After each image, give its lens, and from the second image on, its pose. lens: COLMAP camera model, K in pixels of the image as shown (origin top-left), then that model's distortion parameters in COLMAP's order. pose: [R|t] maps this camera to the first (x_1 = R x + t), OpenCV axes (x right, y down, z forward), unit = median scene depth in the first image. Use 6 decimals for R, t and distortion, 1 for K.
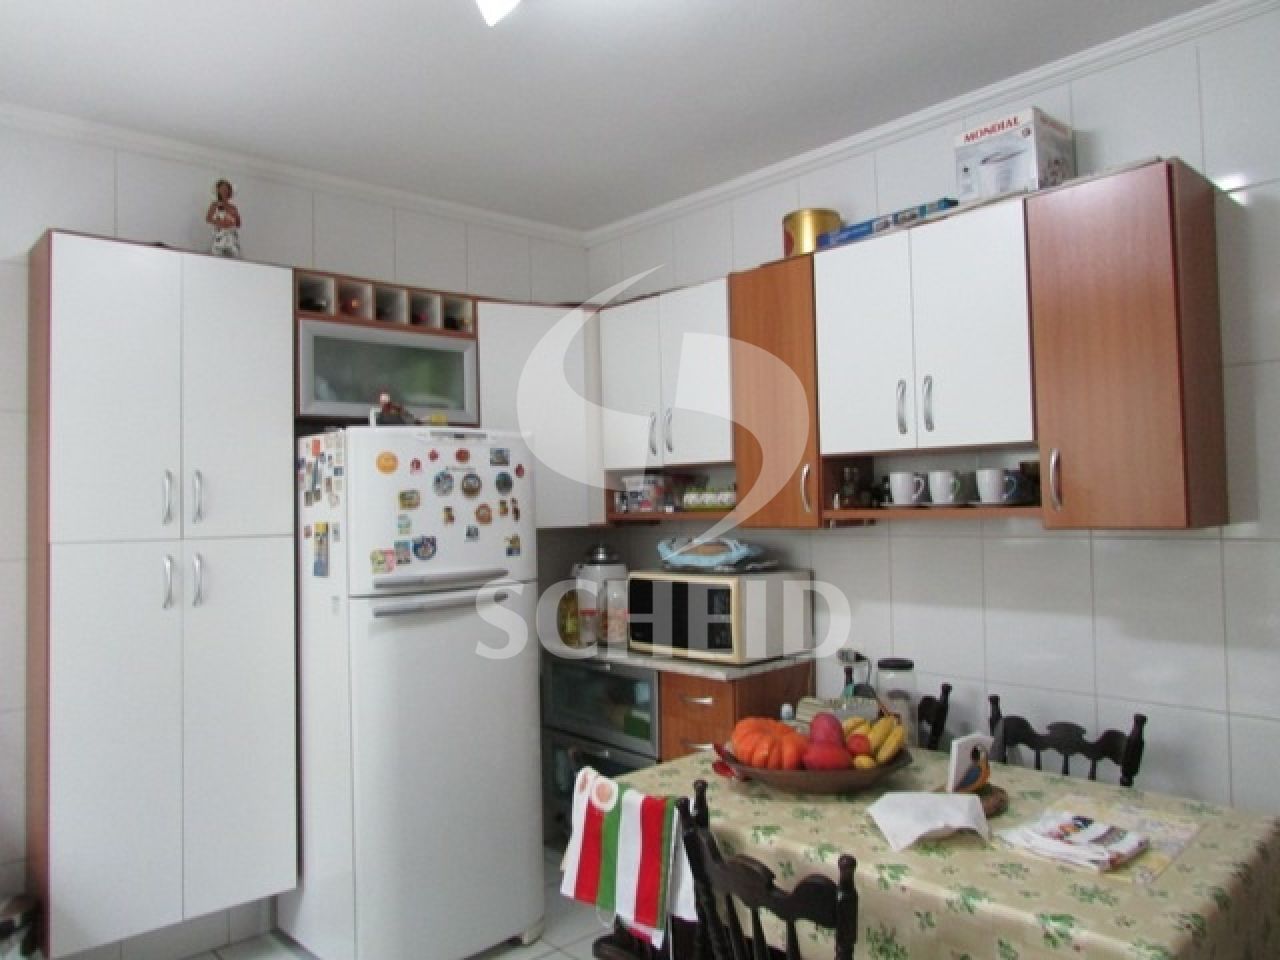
lens RADIAL K [[905.1, 0, 639.5], [0, 905.1, 471.9], [0, 0, 1]] dist [-0.032598, 0.014923]
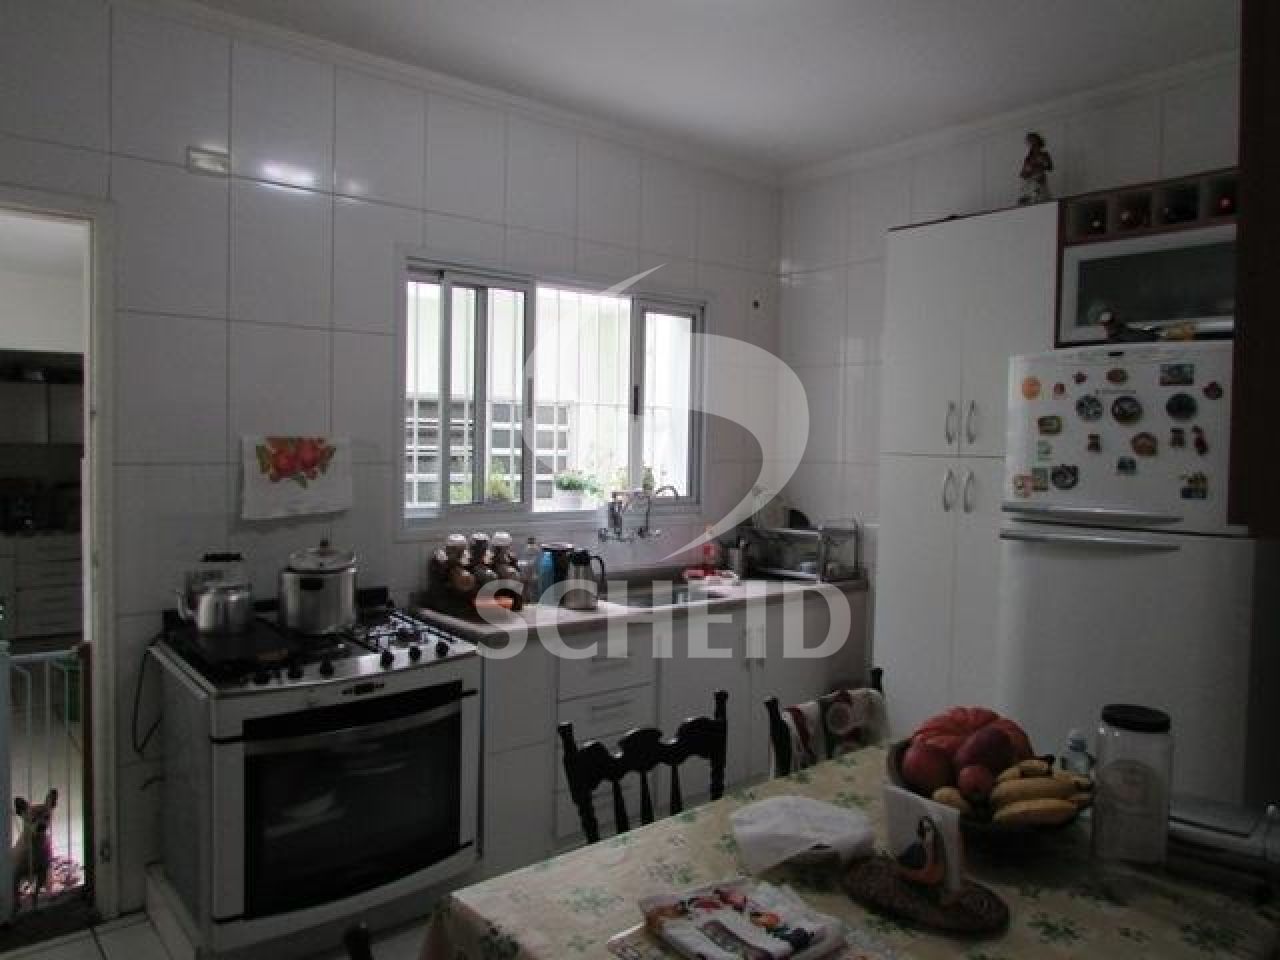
lens RADIAL K [[905.1, 0, 641.3], [0, 905.1, 481.7], [0, 0, 1]] dist [-0.032598, 0.014923]
pose [[-0.043563, 0.067663, -0.996757, 0.706589], [0.015350, 0.997631, 0.067052, 0.018902], [0.998933, -0.012380, -0.044498, 0.591552]]
